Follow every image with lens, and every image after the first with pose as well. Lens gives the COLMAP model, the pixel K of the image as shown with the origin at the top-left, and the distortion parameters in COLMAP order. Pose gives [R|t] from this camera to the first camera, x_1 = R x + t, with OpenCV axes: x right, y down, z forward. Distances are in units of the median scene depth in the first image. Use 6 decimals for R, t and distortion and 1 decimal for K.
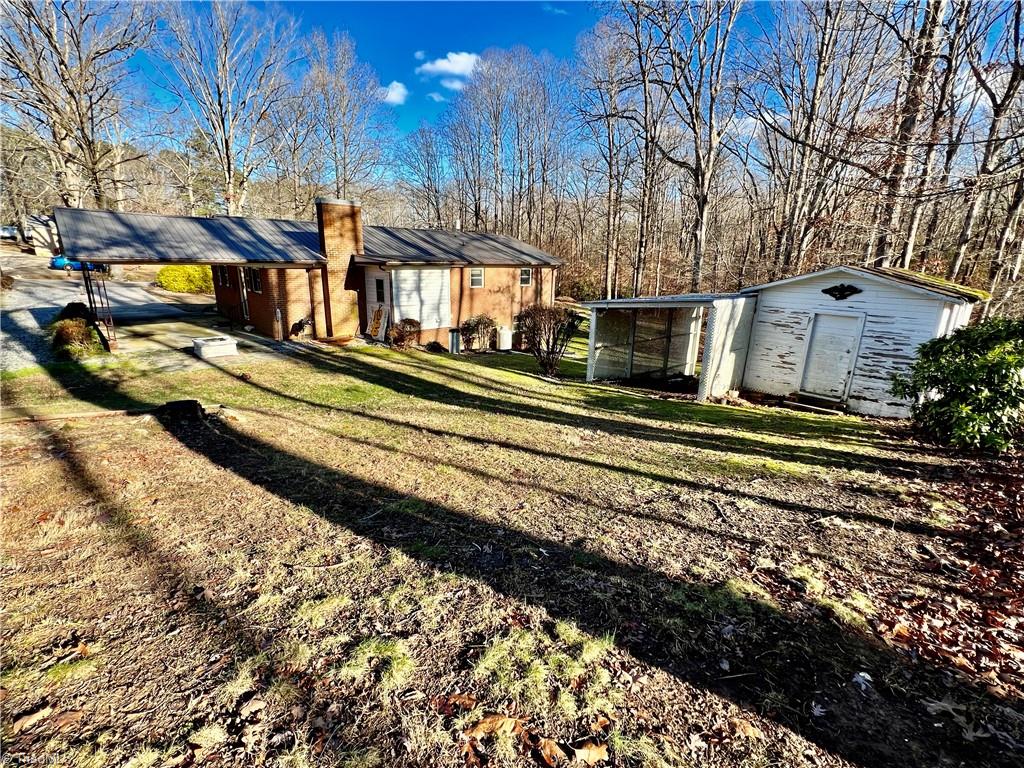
lens RADIAL K [[449.7, 0, 512.0], [0, 449.7, 384.0], [0, 0, 1]] dist [-0.000300, -0.000097]
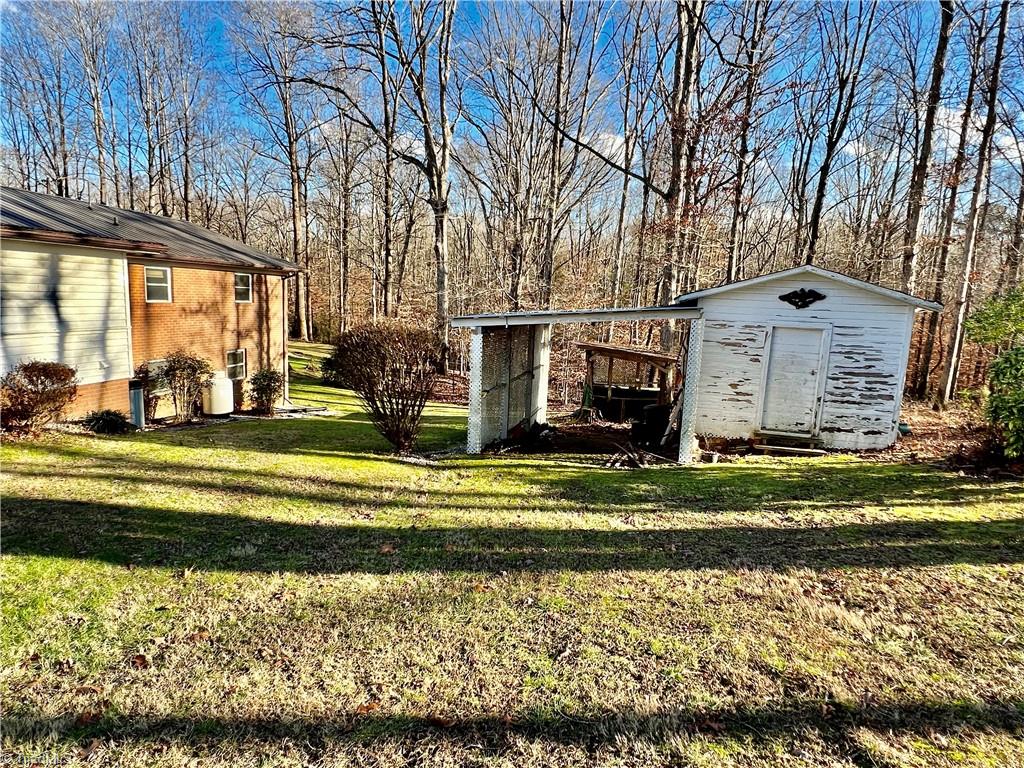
lens RADIAL K [[565.9, 0, 512.0], [0, 565.9, 384.0], [0, 0, 1]] dist [0.003213, 0.000448]
pose [[0.822017, -0.069104, 0.565254, -0.228460], [0.123375, 0.990646, -0.058307, -0.054514], [-0.555937, 0.117667, 0.822854, 0.431559]]
